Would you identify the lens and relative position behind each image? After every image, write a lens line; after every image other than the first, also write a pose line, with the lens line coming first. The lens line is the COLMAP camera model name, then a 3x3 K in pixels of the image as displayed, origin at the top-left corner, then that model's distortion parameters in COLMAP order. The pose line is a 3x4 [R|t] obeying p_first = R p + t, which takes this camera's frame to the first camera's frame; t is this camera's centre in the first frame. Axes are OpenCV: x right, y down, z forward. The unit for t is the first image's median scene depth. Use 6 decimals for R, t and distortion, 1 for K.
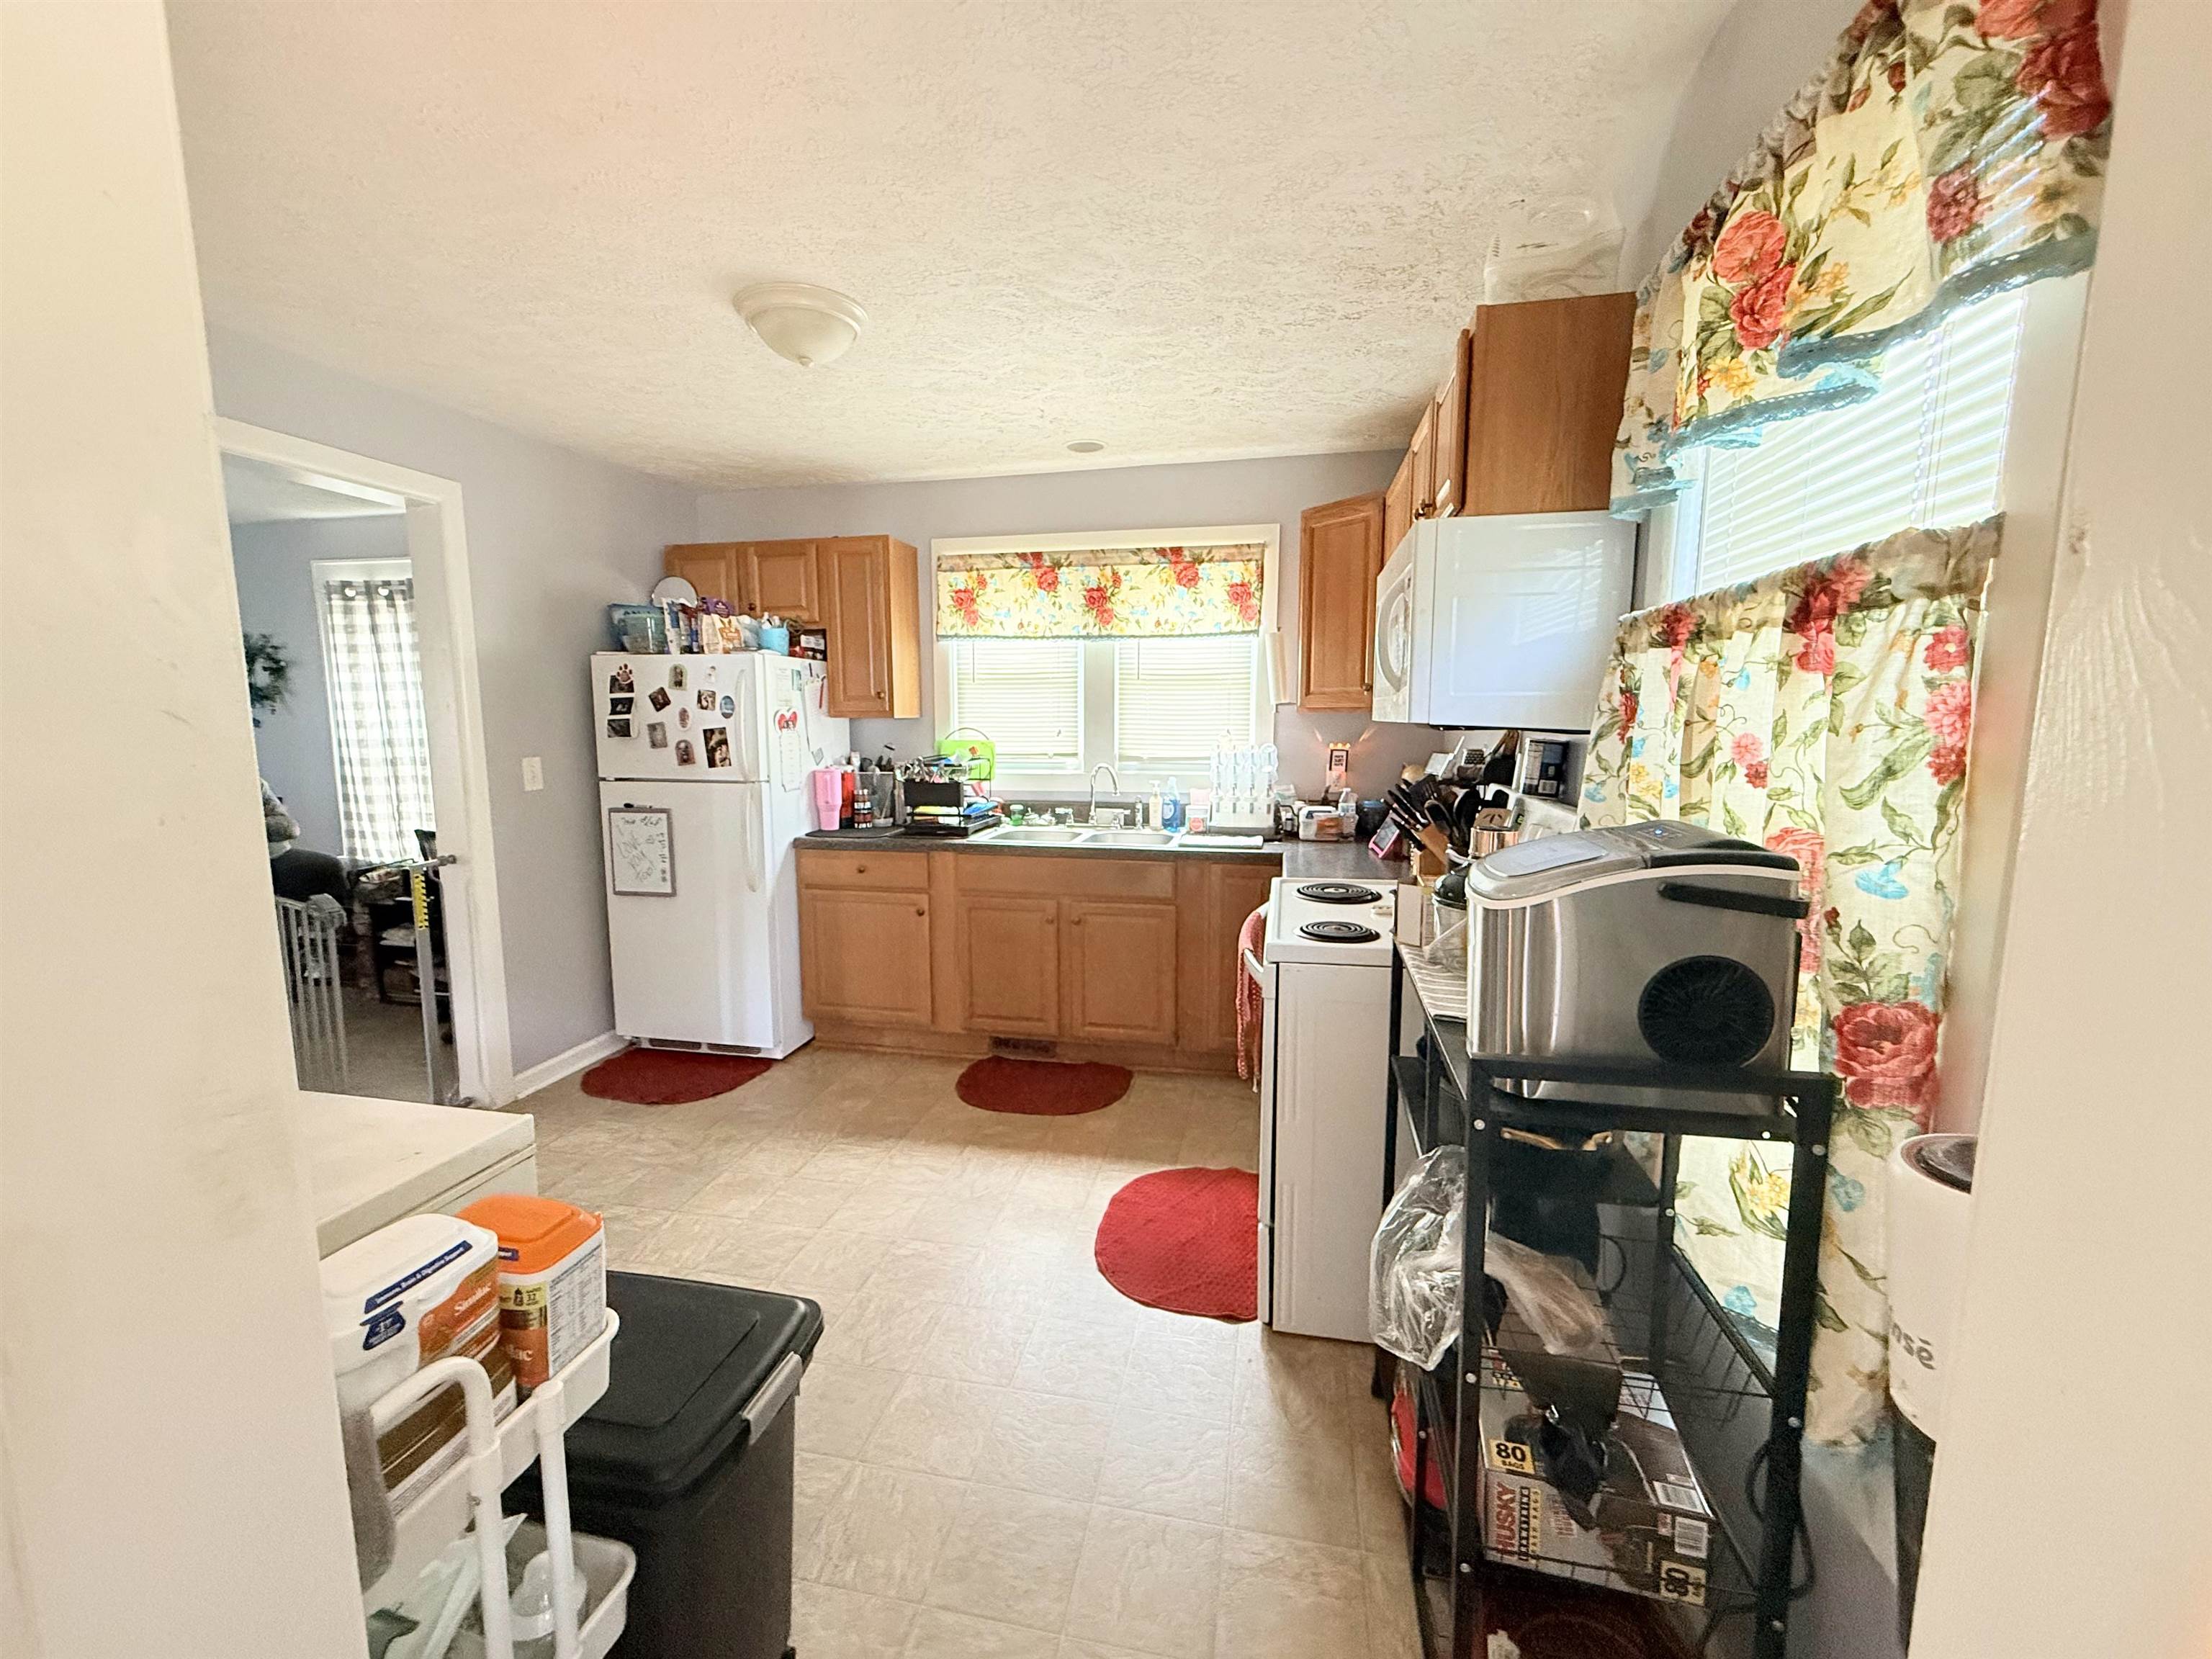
lens RADIAL K [[881.7, 0, 1095.8], [0, 881.7, 828.3], [0, 0, 1]] dist [-0.000159, 0.000162]
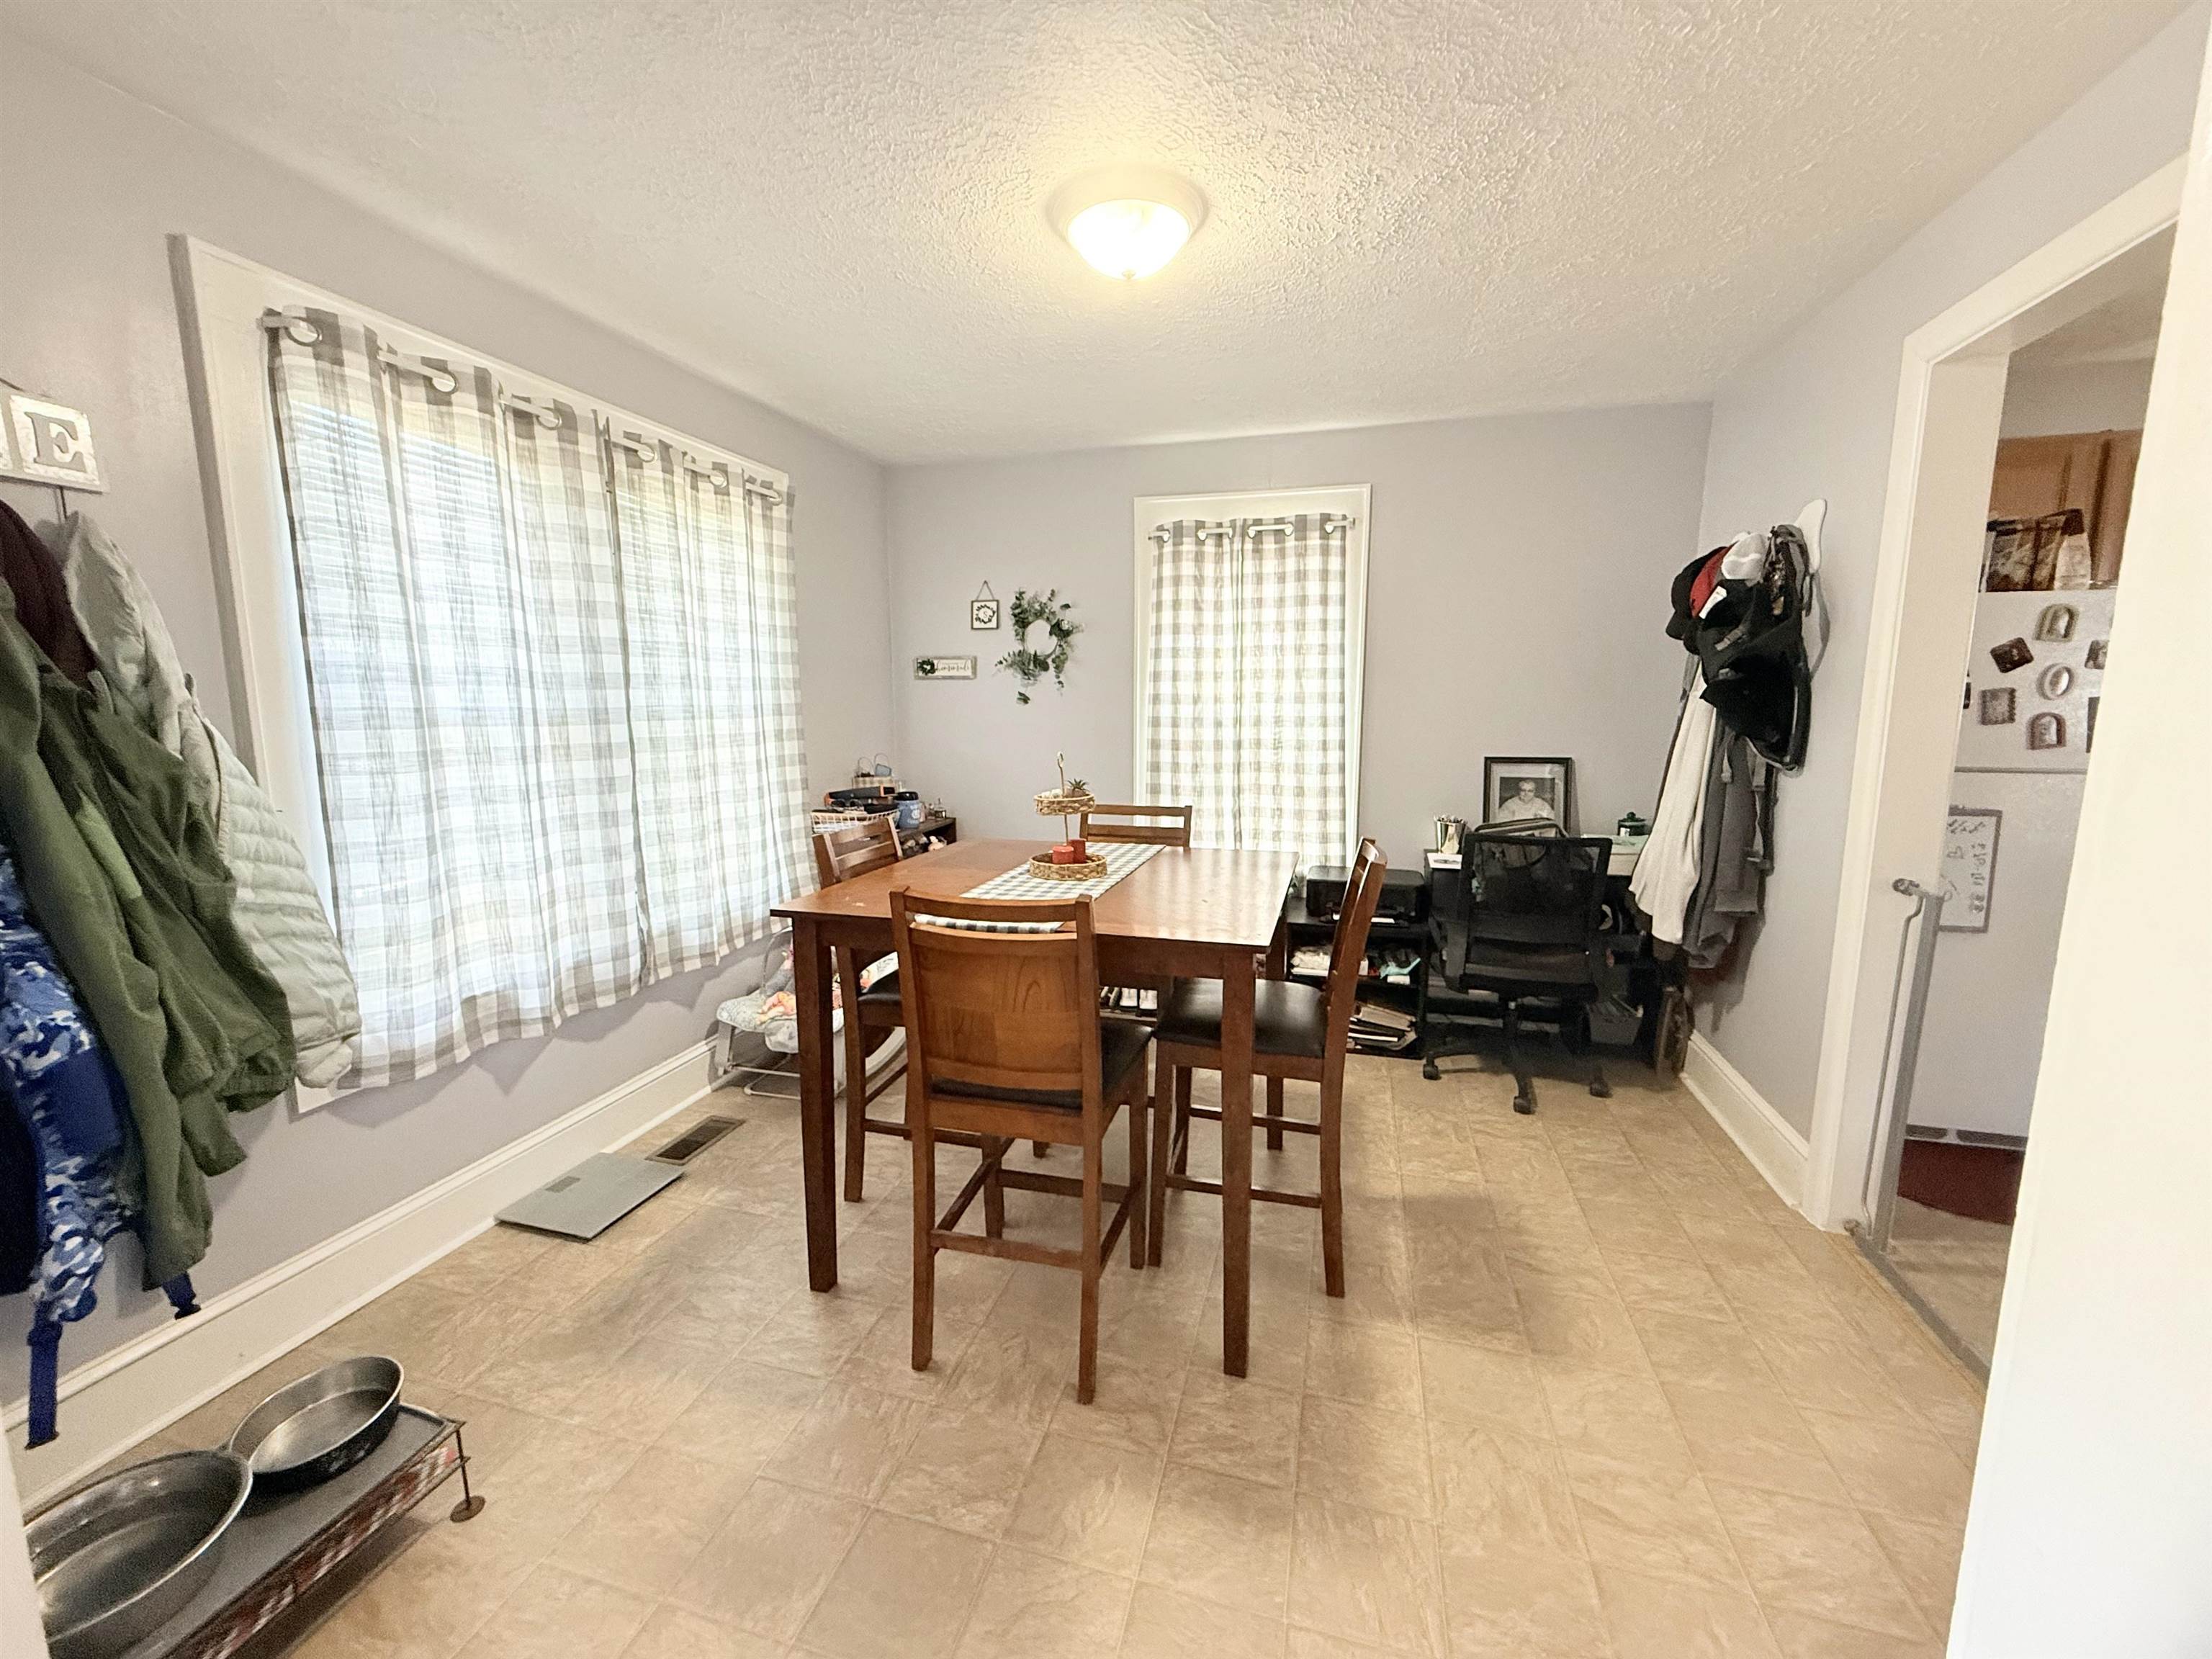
lens RADIAL K [[881.7, 0, 1095.8], [0, 881.7, 828.3], [0, 0, 1]] dist [-0.000159, 0.000162]
pose [[0.998278, 0.005431, -0.058410, -1.170257], [-0.004501, 0.999861, 0.016046, -0.015412], [0.058489, -0.015755, 0.998164, 0.246913]]
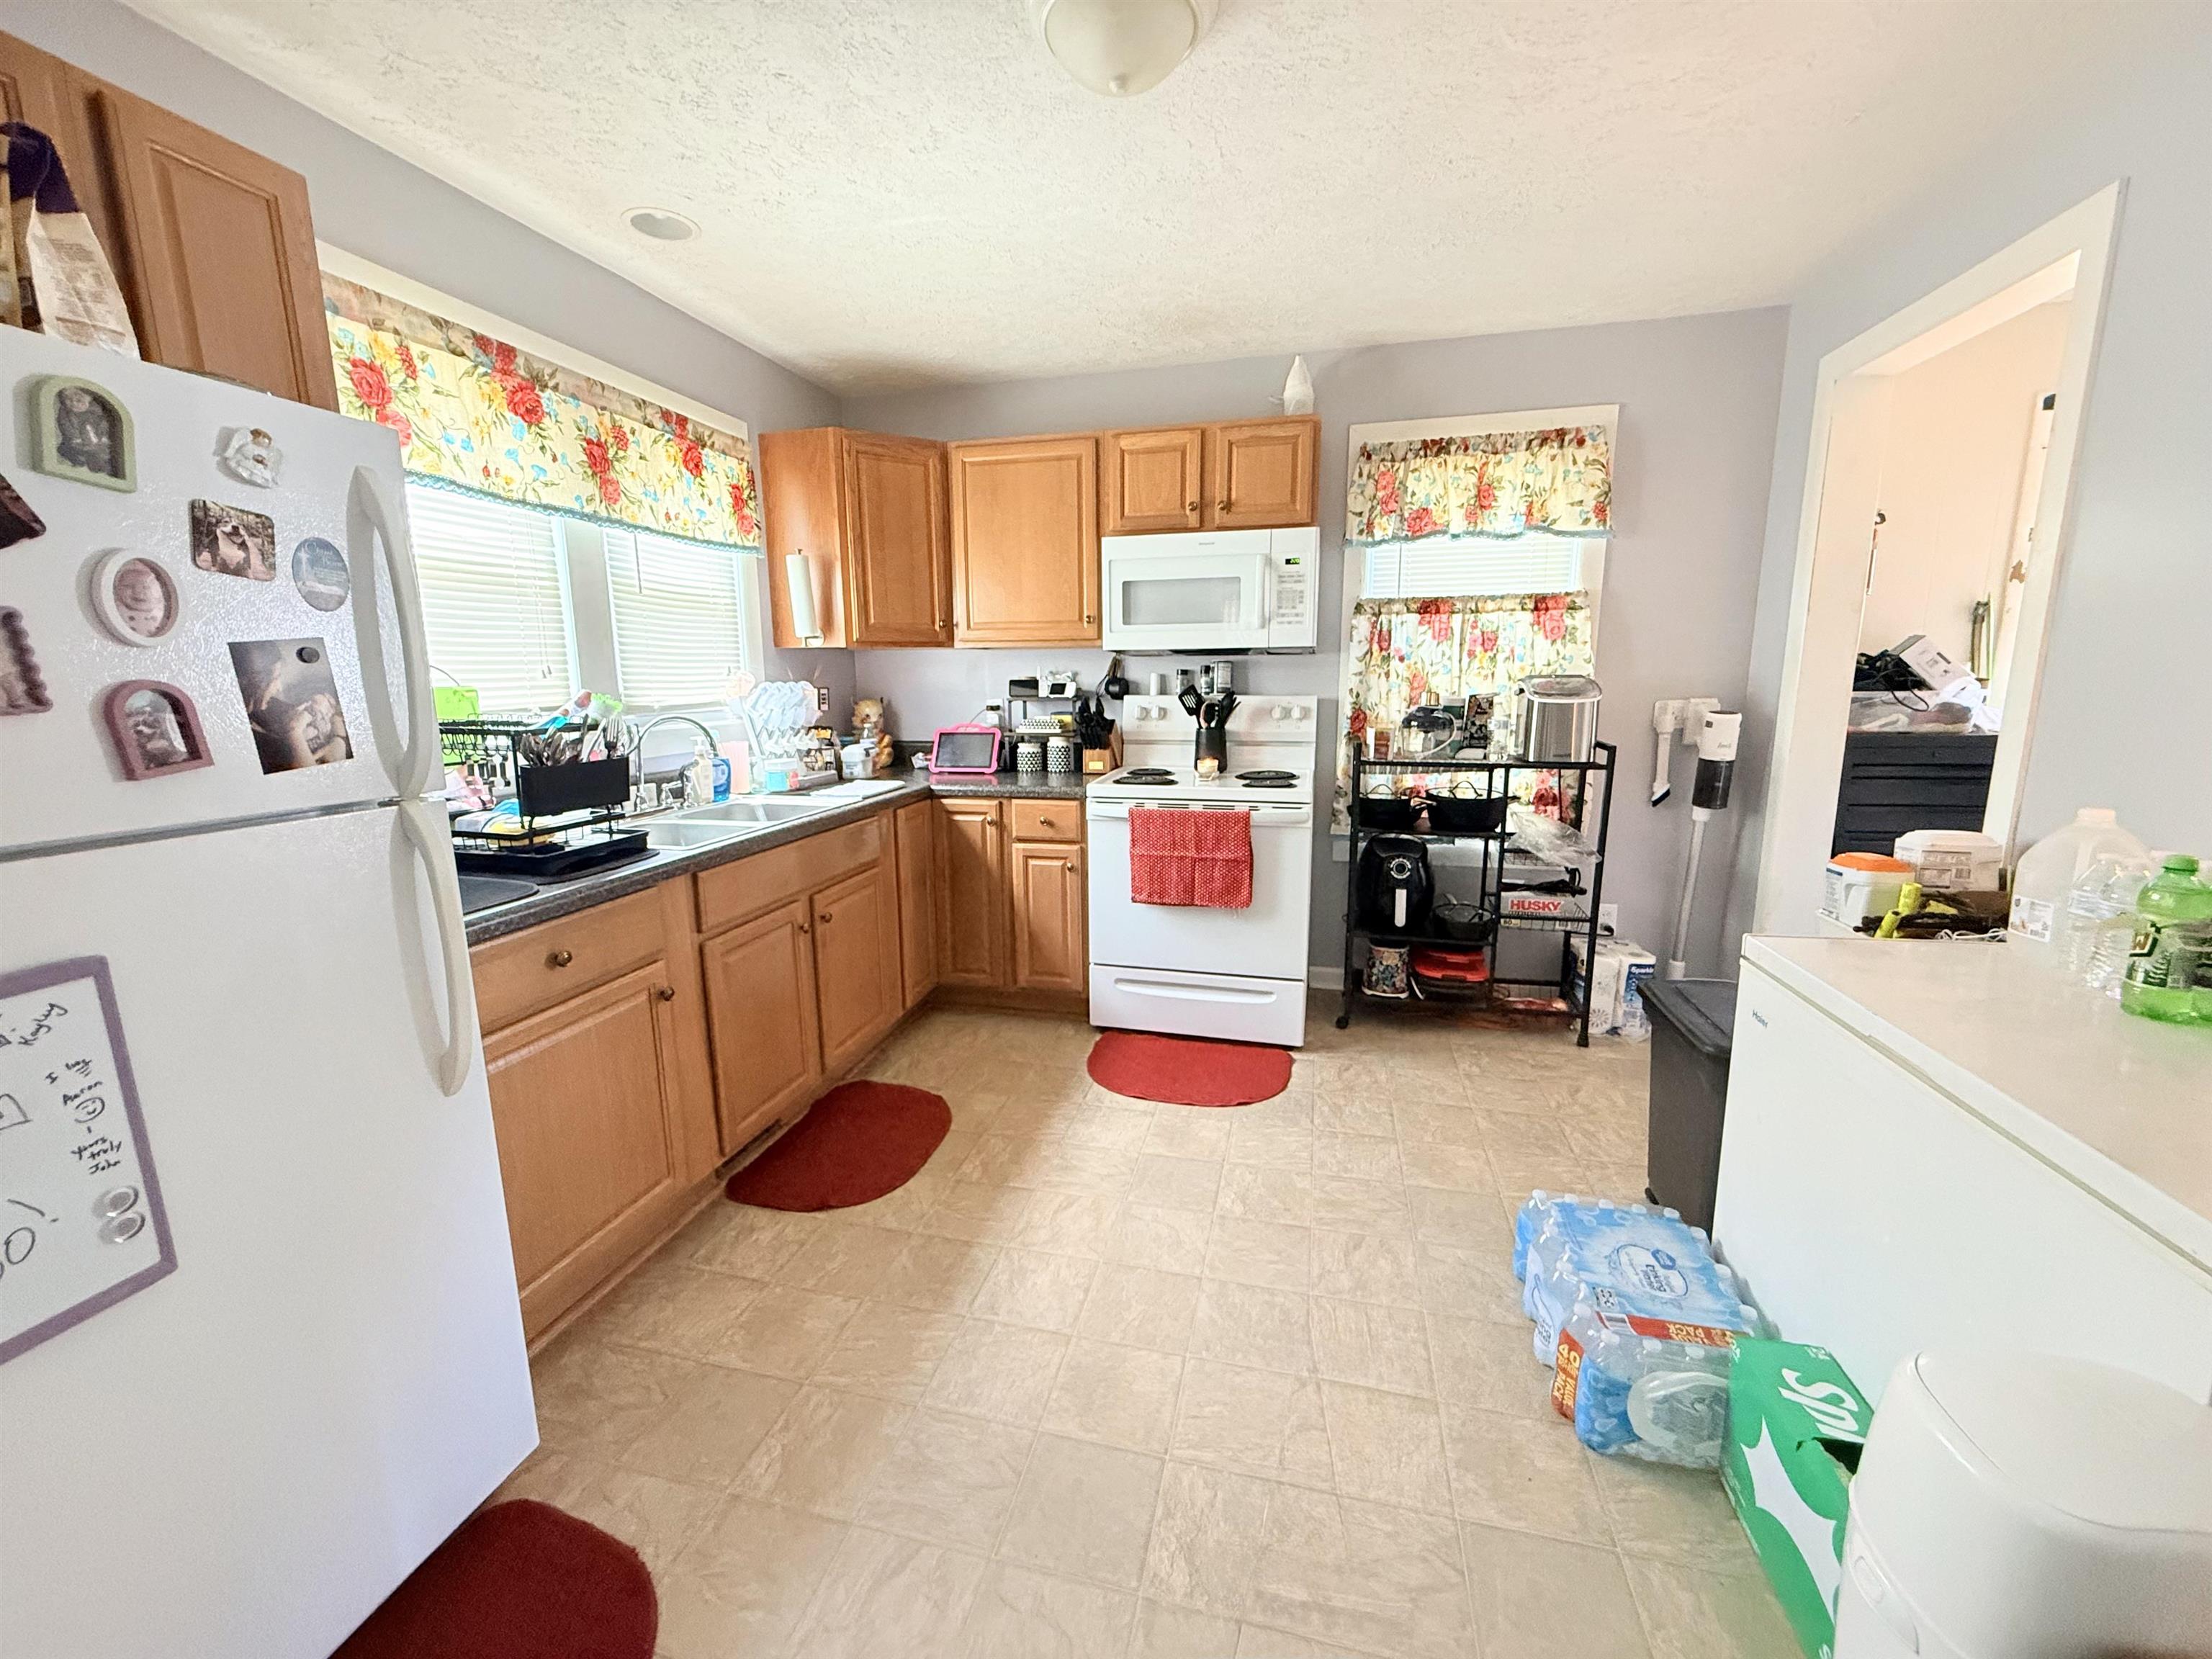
lens RADIAL K [[881.7, 0, 1095.8], [0, 881.7, 828.3], [0, 0, 1]] dist [-0.000159, 0.000162]
pose [[0.036067, -0.173256, 0.984216, -0.716933], [0.139282, 0.976116, 0.166726, -0.060180], [-0.989596, 0.131070, 0.059337, 0.695076]]
